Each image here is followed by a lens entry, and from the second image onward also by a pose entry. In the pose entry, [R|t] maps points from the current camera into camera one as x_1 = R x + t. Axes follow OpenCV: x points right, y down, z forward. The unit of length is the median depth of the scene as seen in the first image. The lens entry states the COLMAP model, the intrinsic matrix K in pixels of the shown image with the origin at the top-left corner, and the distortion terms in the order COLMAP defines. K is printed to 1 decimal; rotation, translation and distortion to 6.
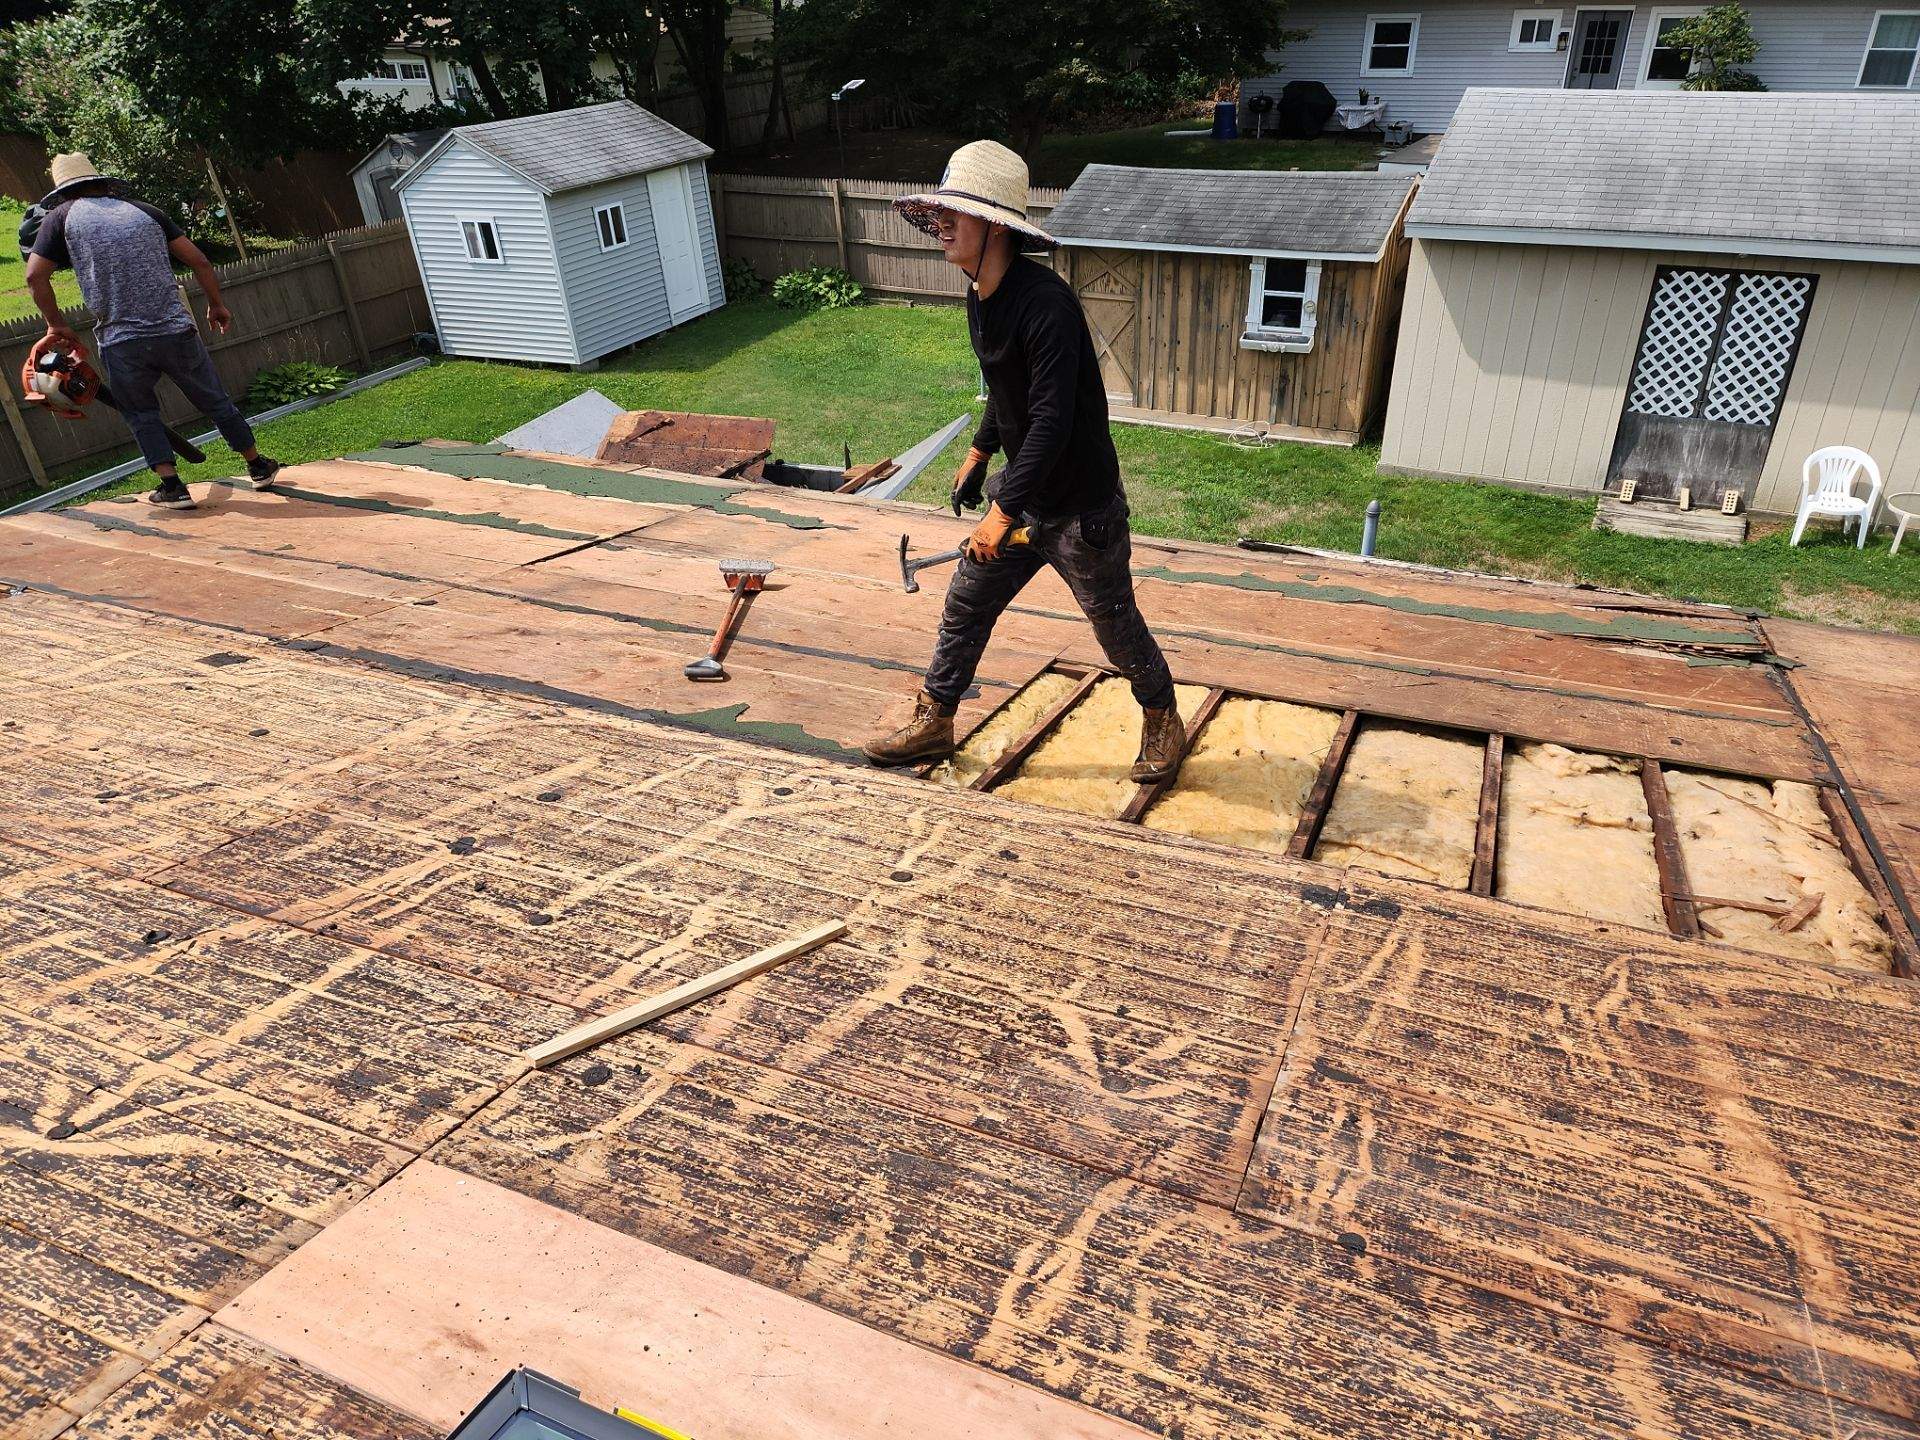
lens RADIAL K [[1272.8, 0, 973.2], [0, 1272.8, 723.3], [0, 0, 1]] dist [0.079280, -0.062872]
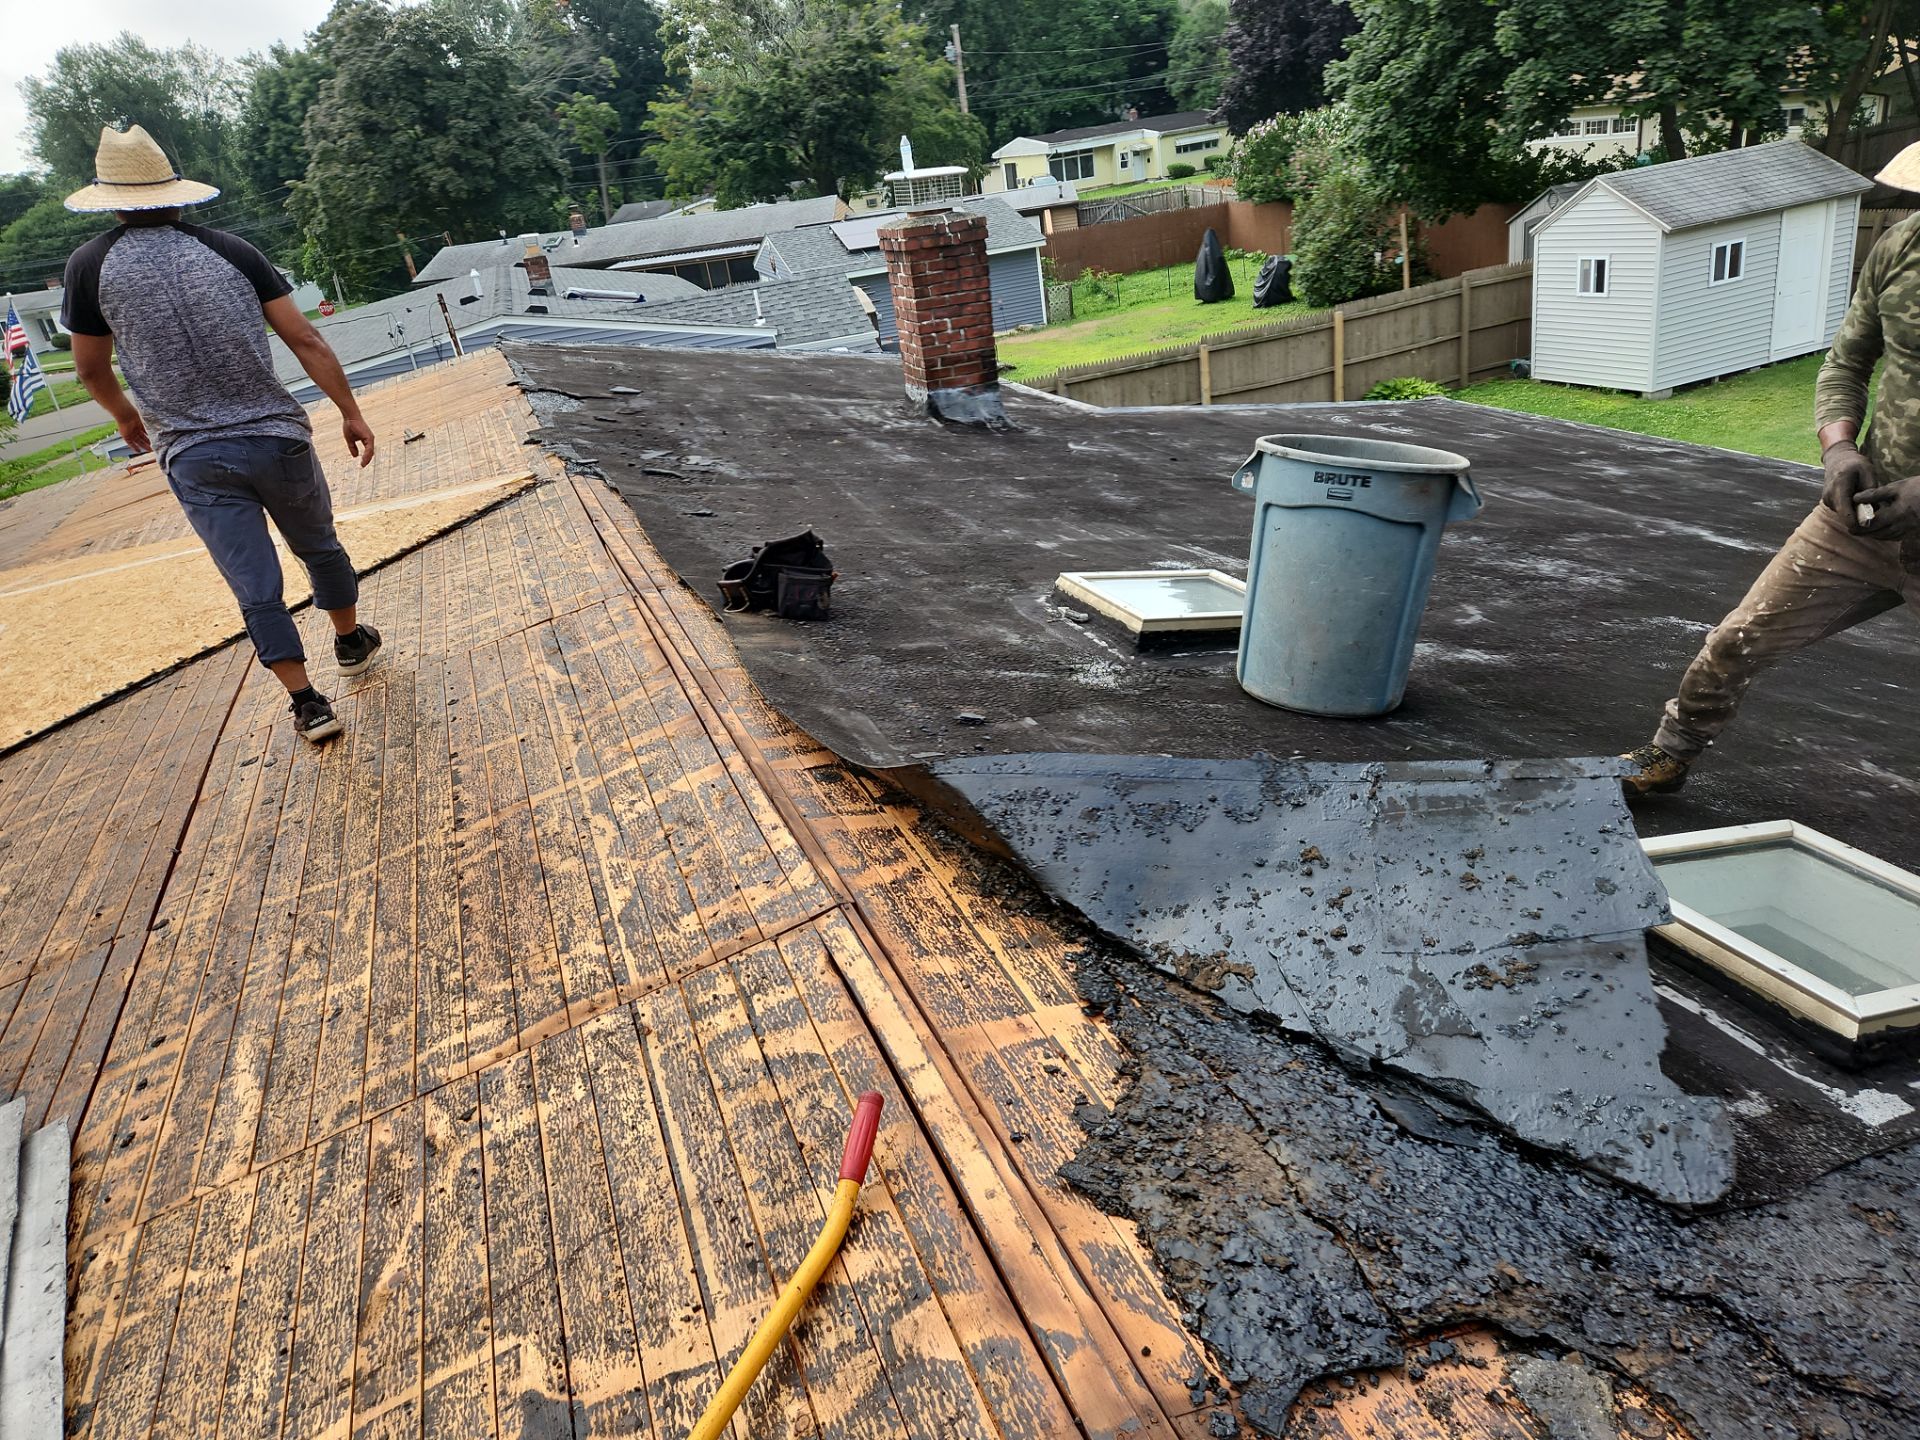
lens RADIAL K [[1312.9, 0, 1002.7], [0, 1312.9, 767.1], [0, 0, 1]] dist [0.072338, -0.053900]
pose [[0.703679, 0.254291, -0.663454, 0.114444], [-0.266555, 0.960042, 0.085252, 0.059487], [0.658623, 0.116857, 0.743344, -0.116790]]
